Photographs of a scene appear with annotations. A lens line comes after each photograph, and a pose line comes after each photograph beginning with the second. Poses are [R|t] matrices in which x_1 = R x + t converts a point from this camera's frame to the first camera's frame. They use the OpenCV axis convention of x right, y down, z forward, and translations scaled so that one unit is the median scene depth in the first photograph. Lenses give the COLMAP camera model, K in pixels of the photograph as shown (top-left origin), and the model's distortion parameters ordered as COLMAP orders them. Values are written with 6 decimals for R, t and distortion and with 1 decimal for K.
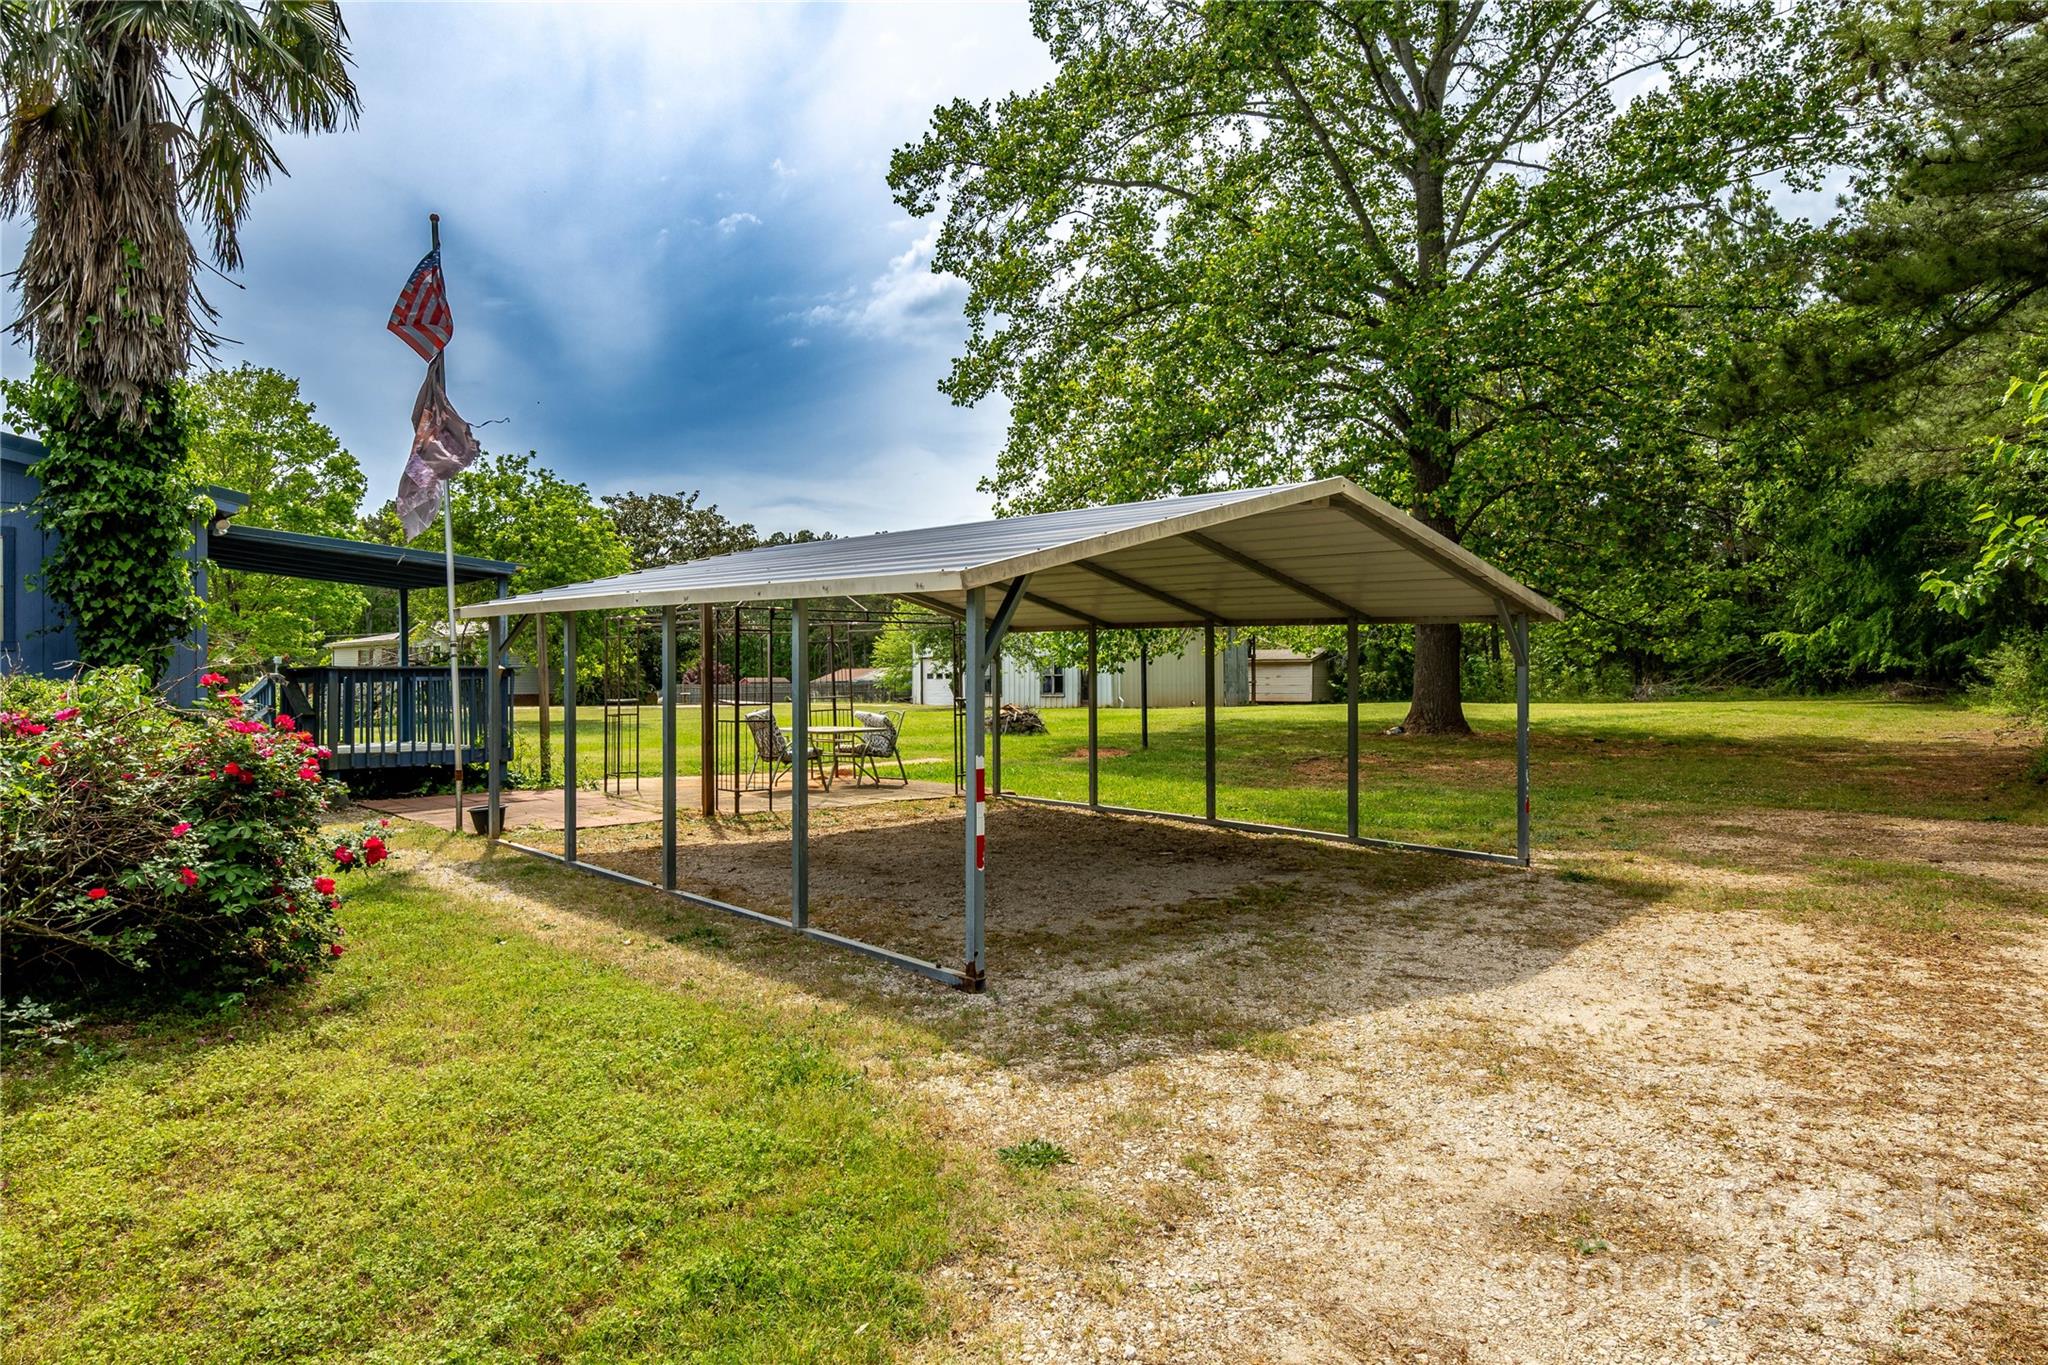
lens RADIAL K [[1252.5, 0, 1033.8], [0, 1252.5, 683.6], [0, 0, 1]] dist [-0.004680, 0.001734]
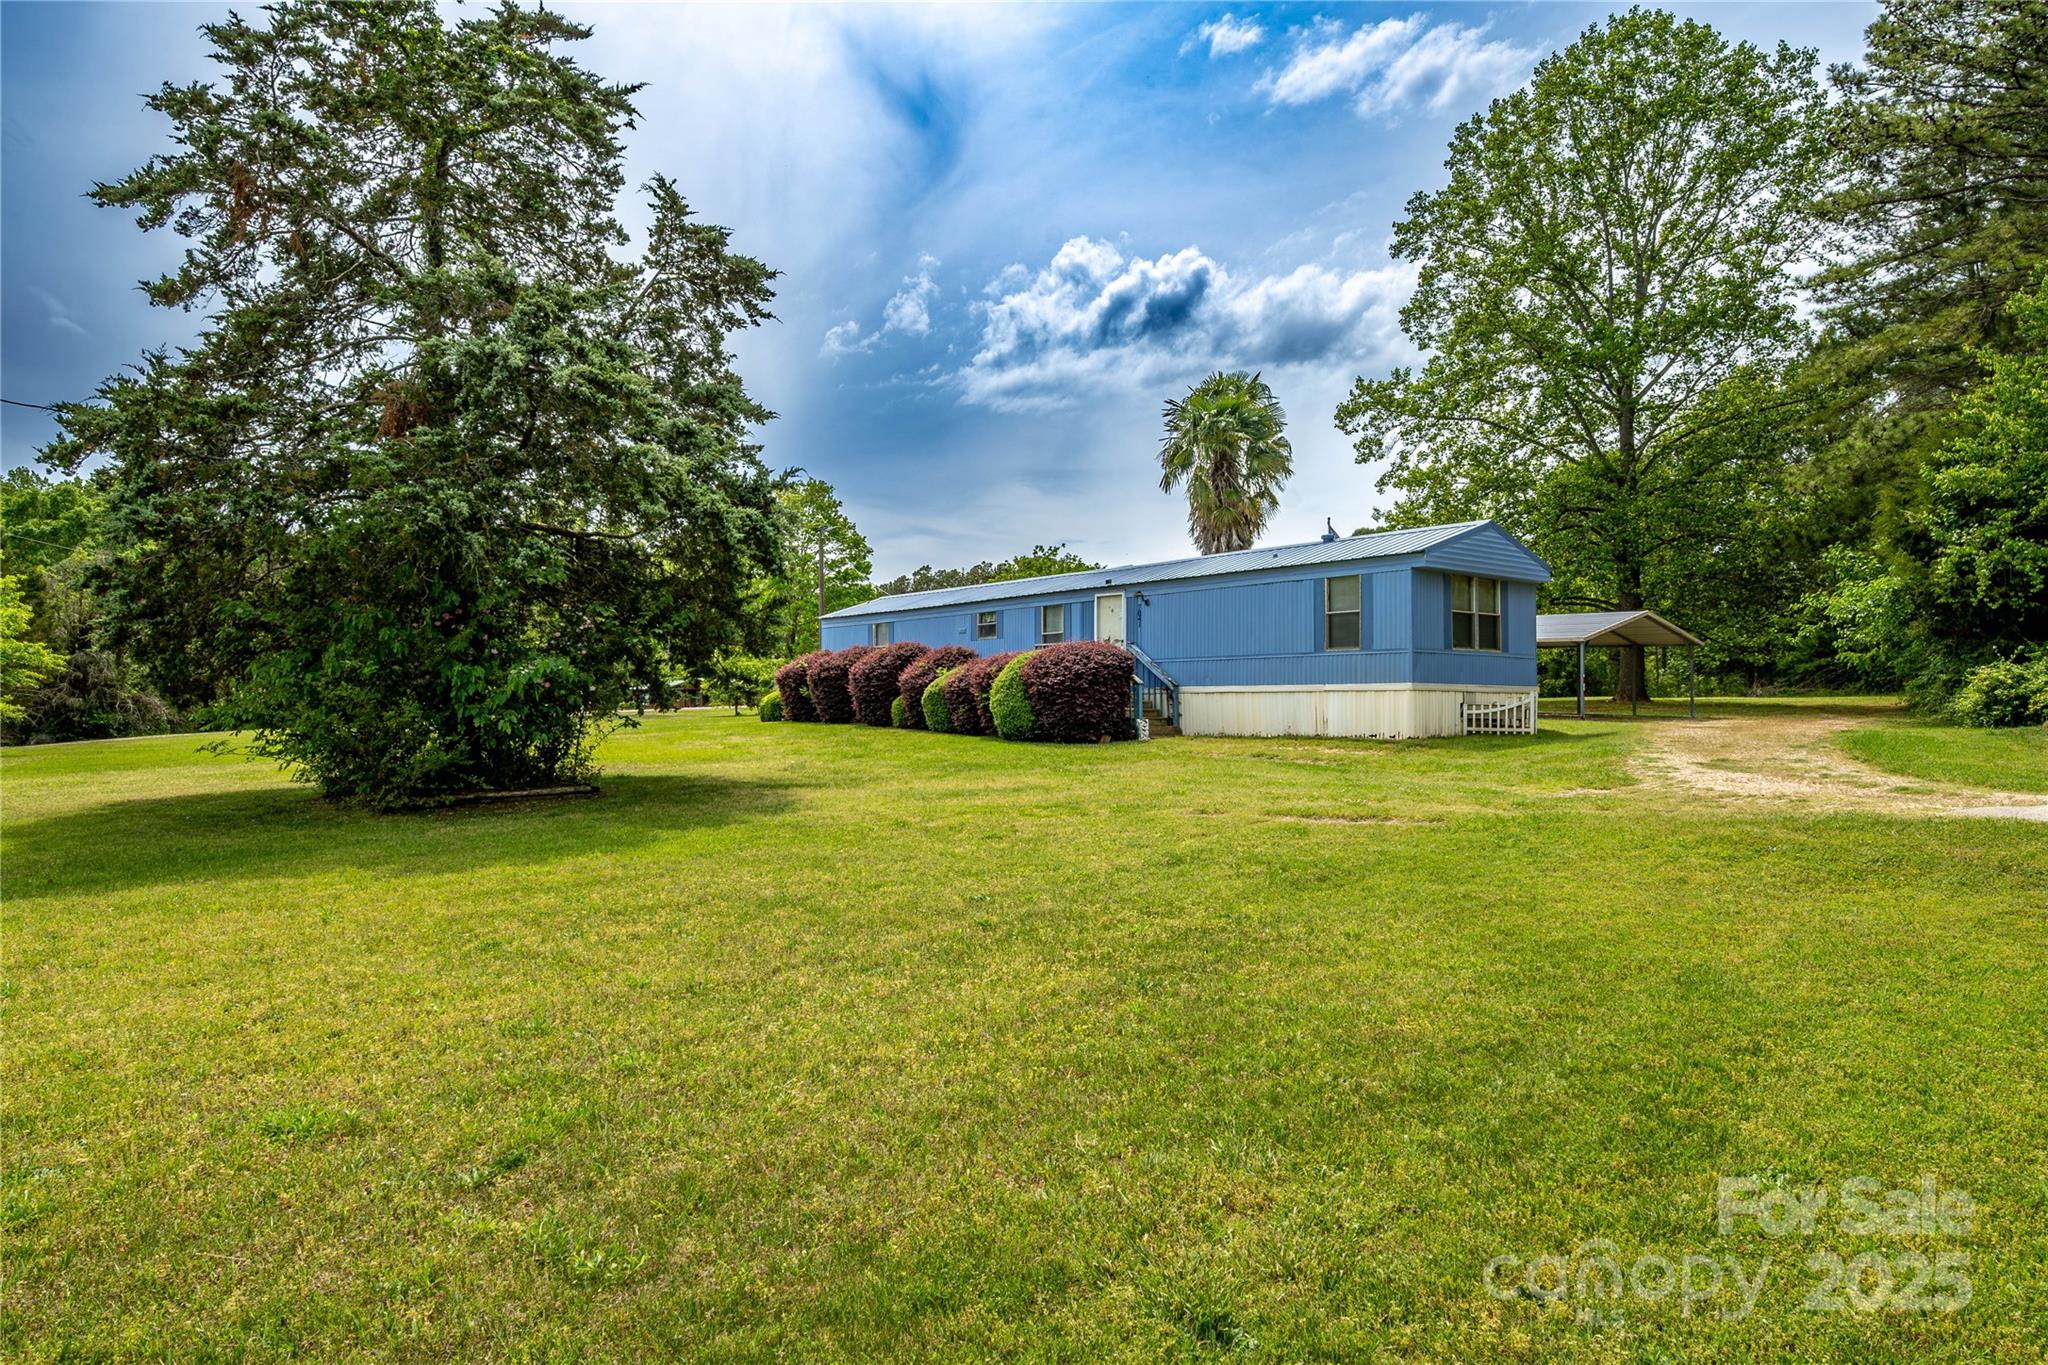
lens RADIAL K [[1252.5, 0, 1012.5], [0, 1252.5, 685.0], [0, 0, 1]] dist [-0.004680, 0.001734]
pose [[0.995526, 0.004154, -0.094394, -0.403555], [-0.005488, 0.999889, -0.013877, 0.041024], [0.094326, 0.014333, 0.995438, -0.918968]]
